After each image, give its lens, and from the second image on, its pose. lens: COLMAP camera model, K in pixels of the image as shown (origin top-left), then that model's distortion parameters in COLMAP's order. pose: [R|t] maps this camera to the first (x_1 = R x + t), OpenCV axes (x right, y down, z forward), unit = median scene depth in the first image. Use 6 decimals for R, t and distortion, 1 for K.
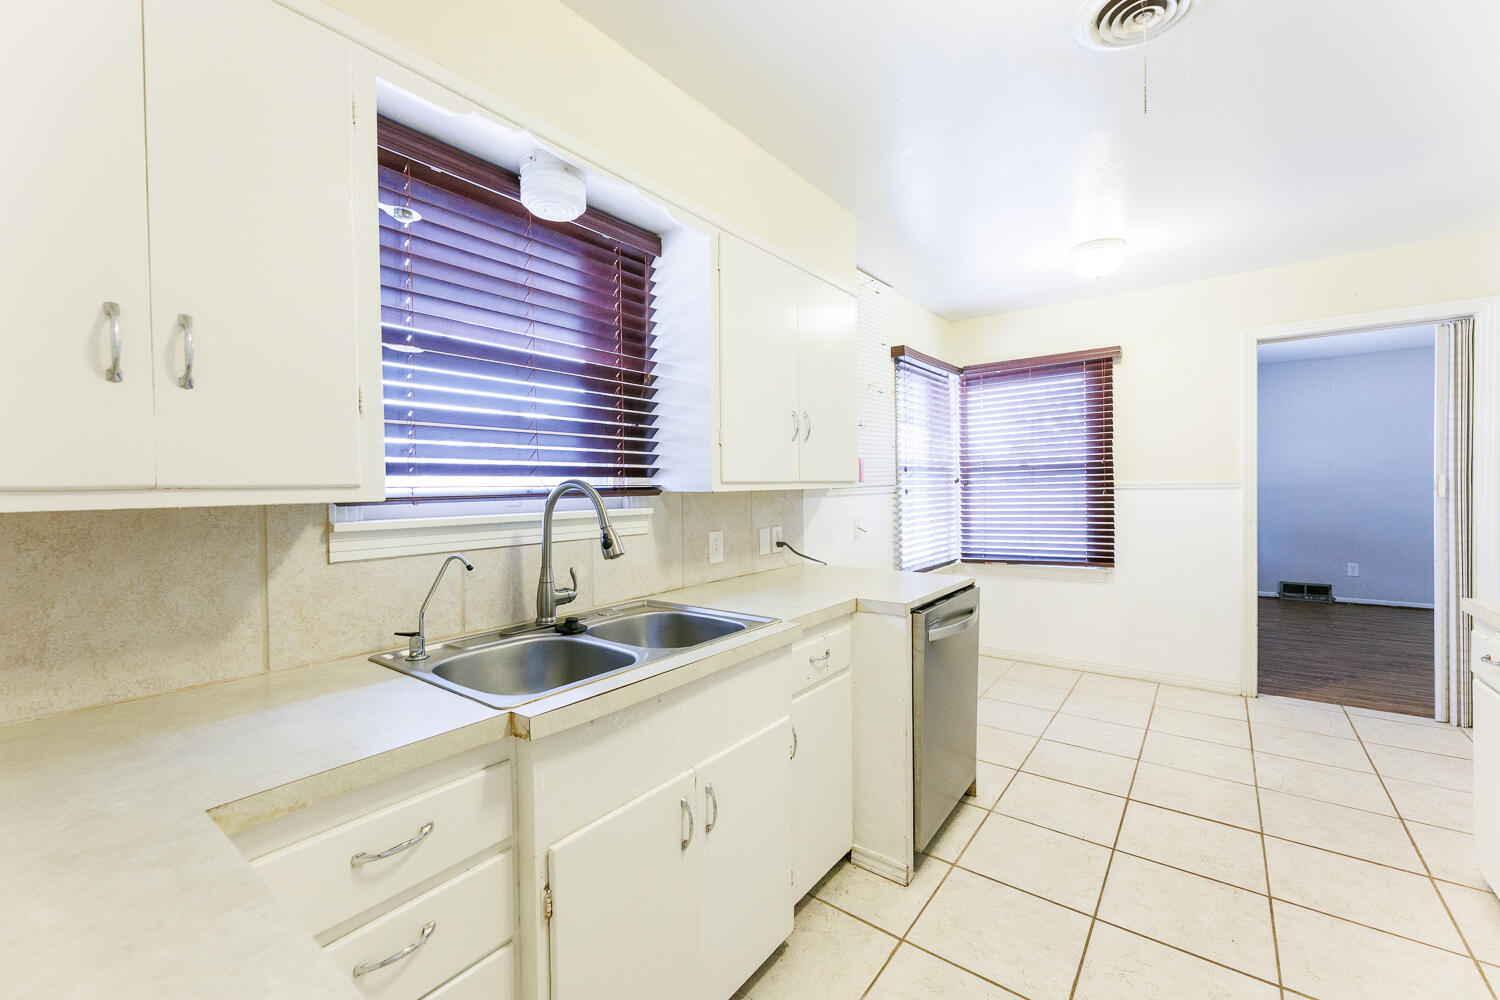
lens RADIAL K [[607.9, 0, 754.2], [0, 607.9, 495.8], [0, 0, 1]] dist [-0.000009, -0.000519]
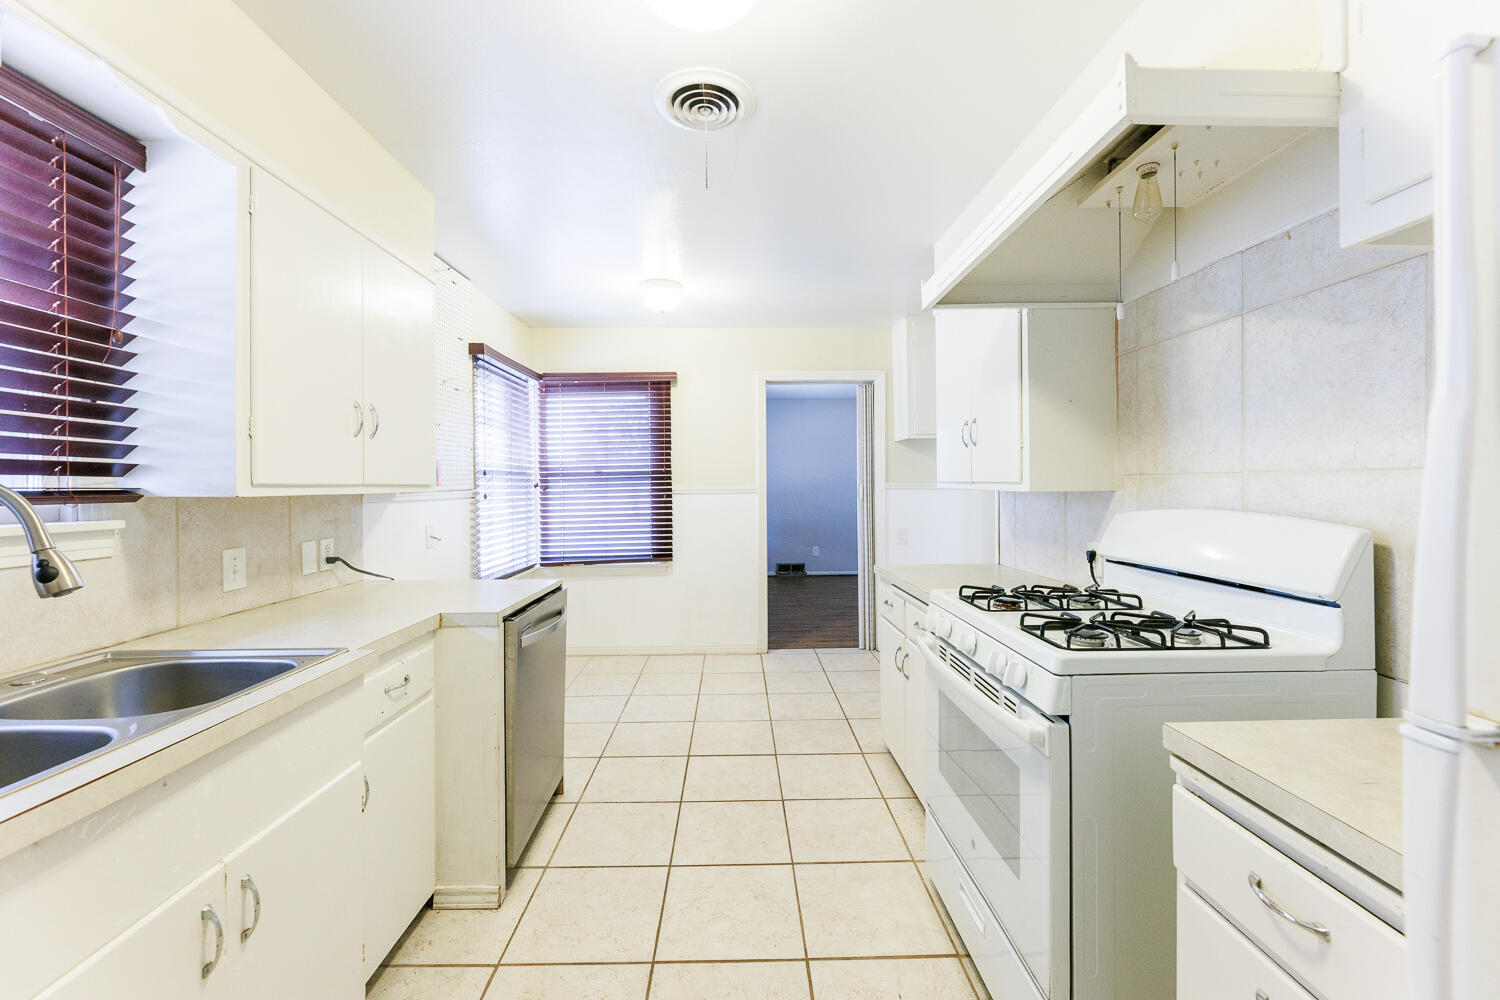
lens RADIAL K [[607.9, 0, 745.5], [0, 607.9, 488.9], [0, 0, 1]] dist [-0.000009, -0.000519]
pose [[0.783069, 0.005432, 0.621911, -0.036921], [0.006692, 0.999830, -0.017159, 0.000718], [-0.621899, 0.017598, 0.782900, -0.002796]]
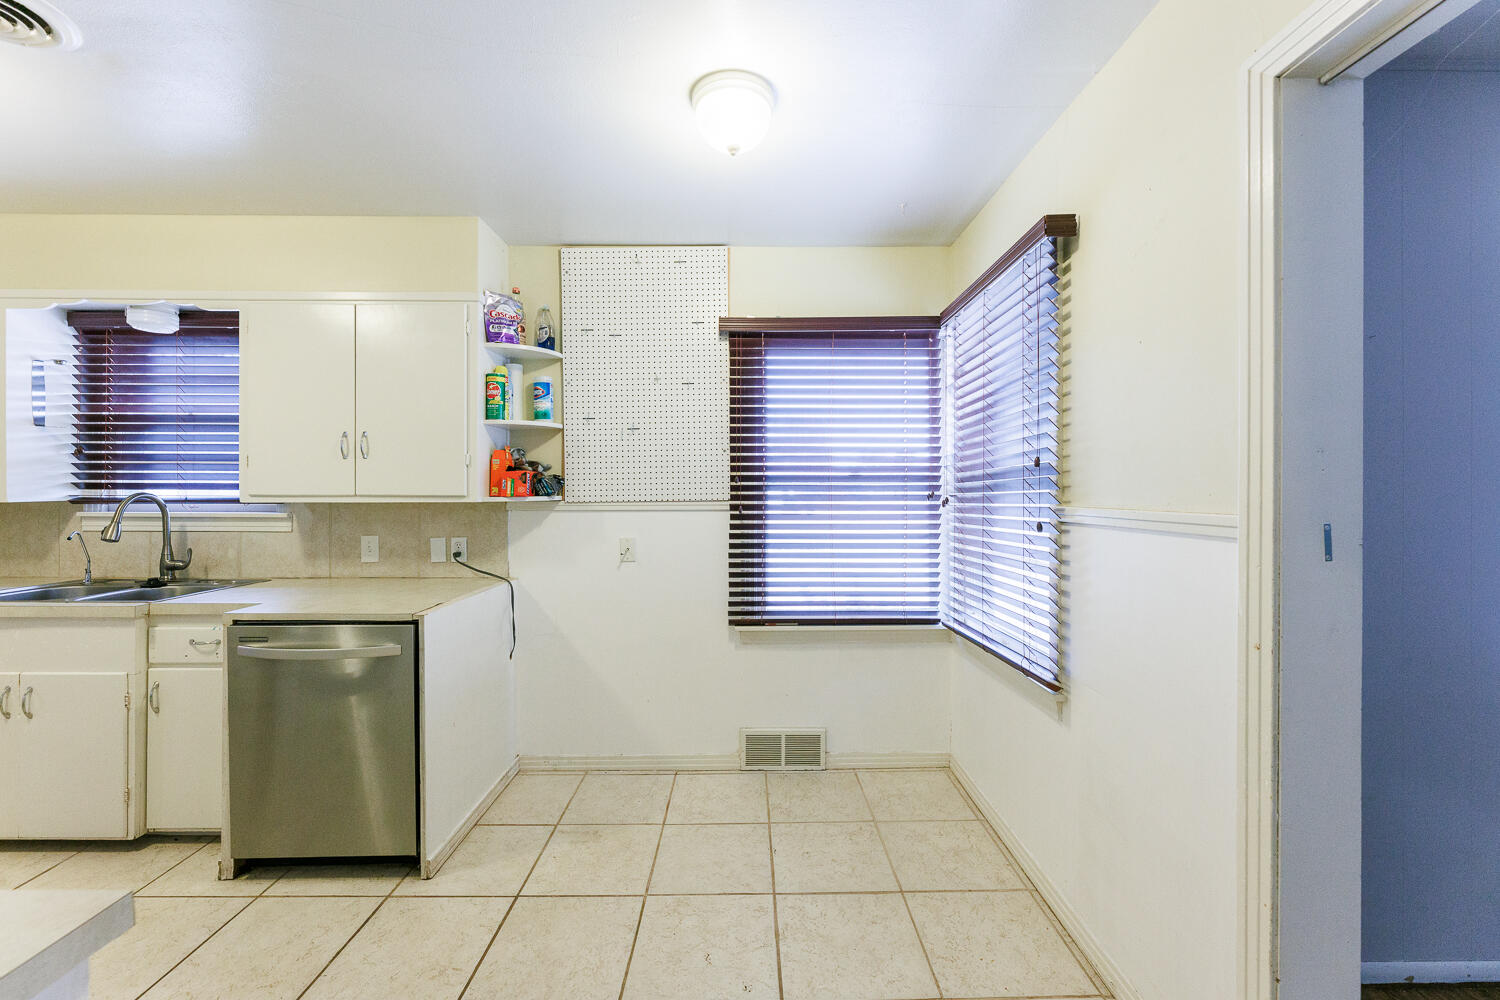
lens RADIAL K [[607.9, 0, 750.8], [0, 607.9, 494.0], [0, 0, 1]] dist [-0.000009, -0.000519]
pose [[0.609556, 0.023044, -0.792408, 1.400112], [-0.024567, 0.999646, 0.010173, -0.055925], [0.792362, 0.013266, 0.609906, 0.914961]]
